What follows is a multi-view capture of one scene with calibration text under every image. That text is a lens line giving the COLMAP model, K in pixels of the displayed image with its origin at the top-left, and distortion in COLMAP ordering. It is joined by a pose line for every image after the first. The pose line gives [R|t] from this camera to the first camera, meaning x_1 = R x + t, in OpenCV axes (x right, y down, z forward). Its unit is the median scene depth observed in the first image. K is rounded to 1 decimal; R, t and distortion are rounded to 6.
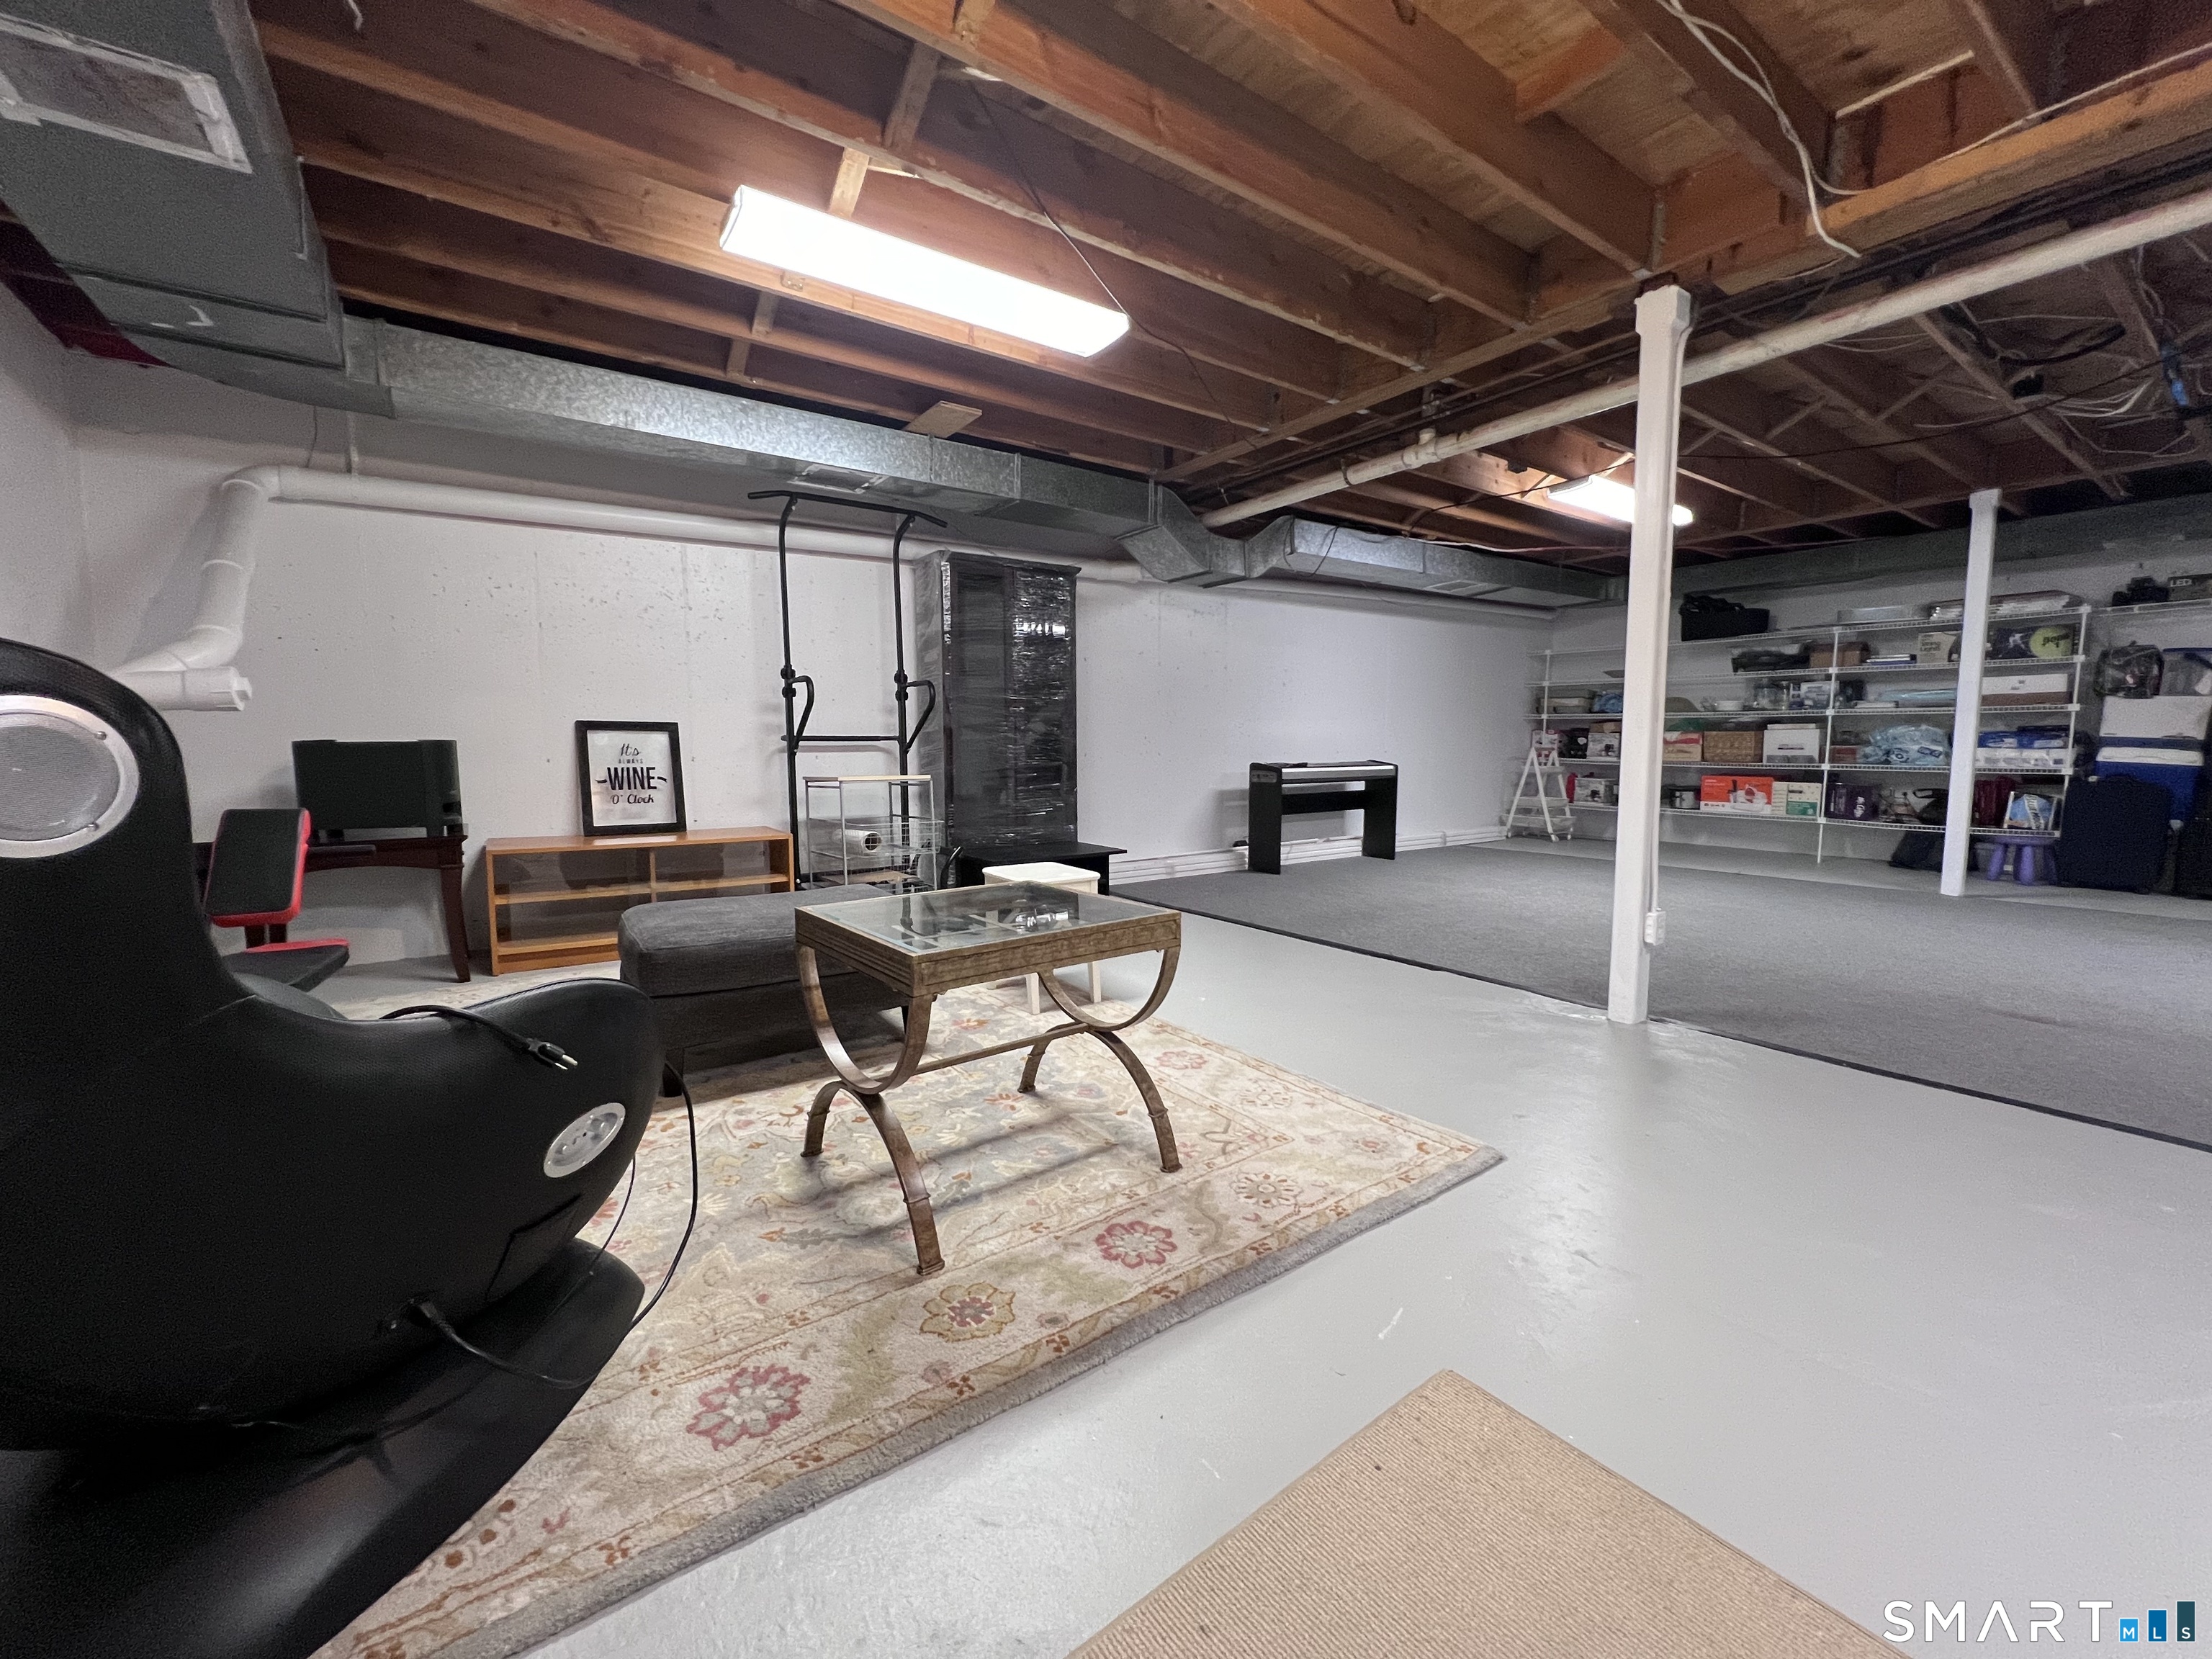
lens RADIAL K [[878.8, 0, 1092.7], [0, 878.8, 820.5], [0, 0, 1]] dist [0.001497, 0.000047]
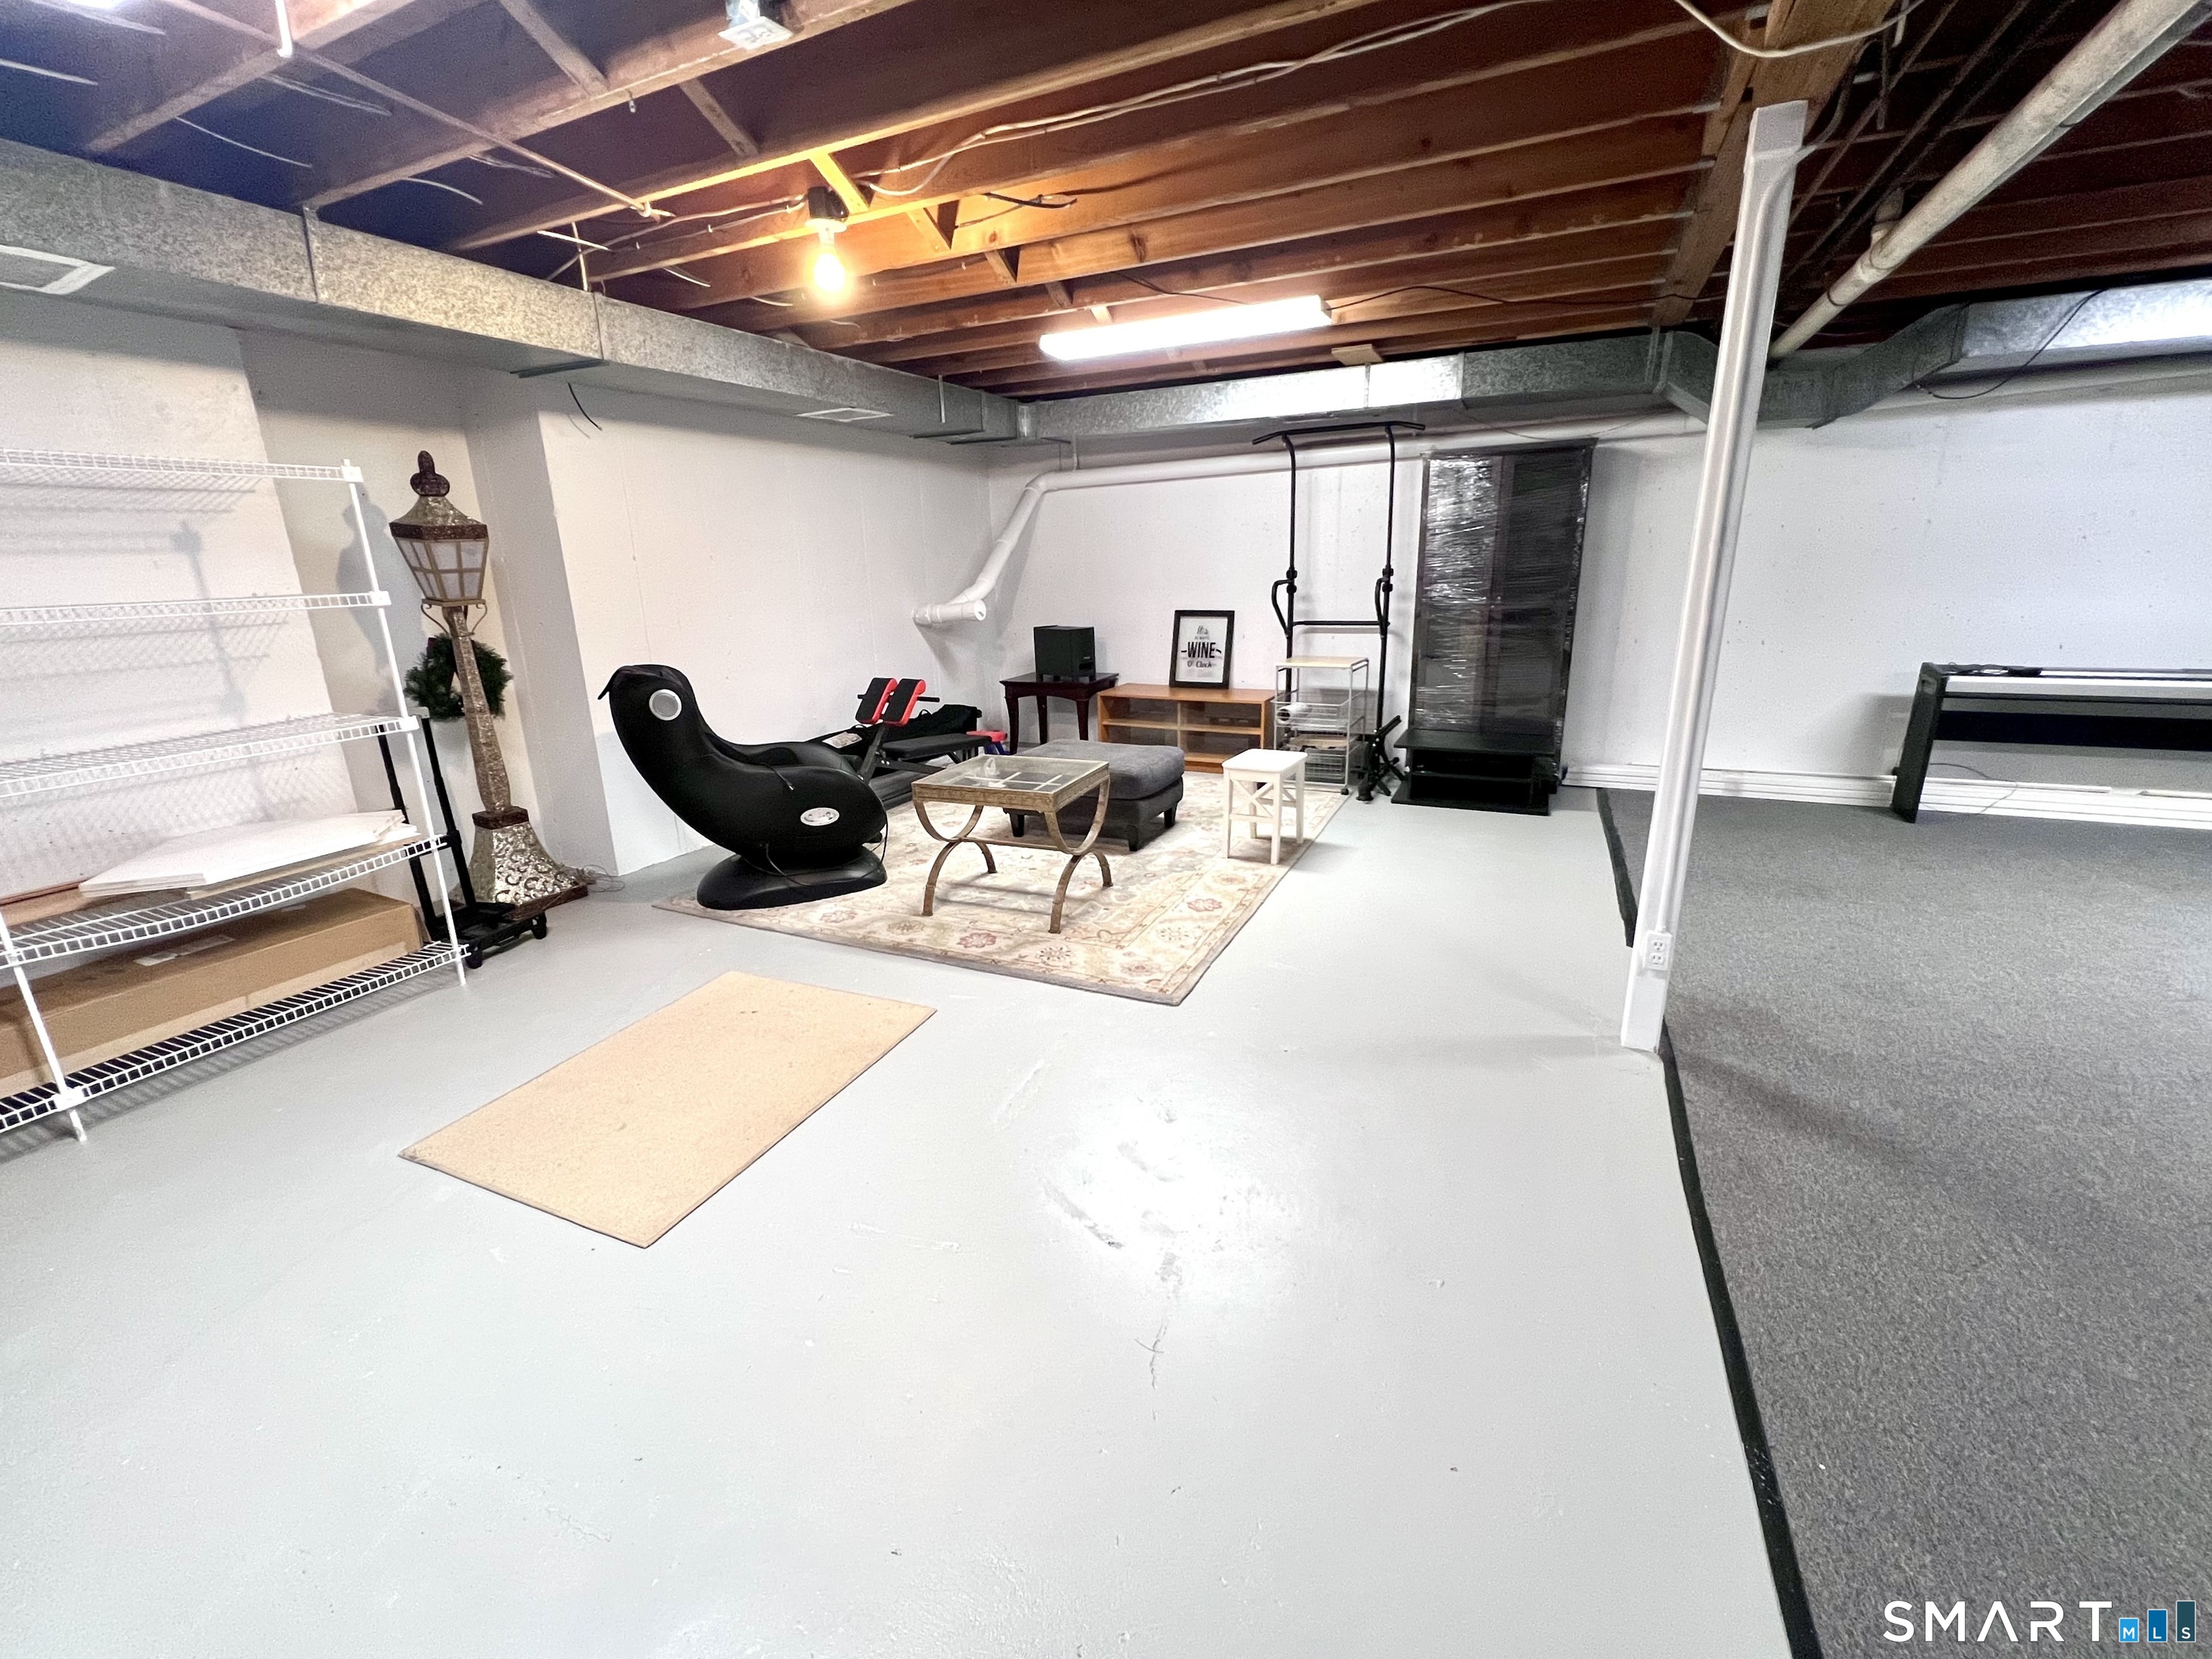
lens RADIAL K [[889.6, 0, 1096.2], [0, 889.6, 822.1], [0, 0, 1]] dist [0.000707, 0.000349]
pose [[0.499183, 0.231758, -0.834928, 1.357800], [-0.049849, 0.969653, 0.239351, -0.224480], [0.865062, -0.077860, 0.495587, 0.155111]]
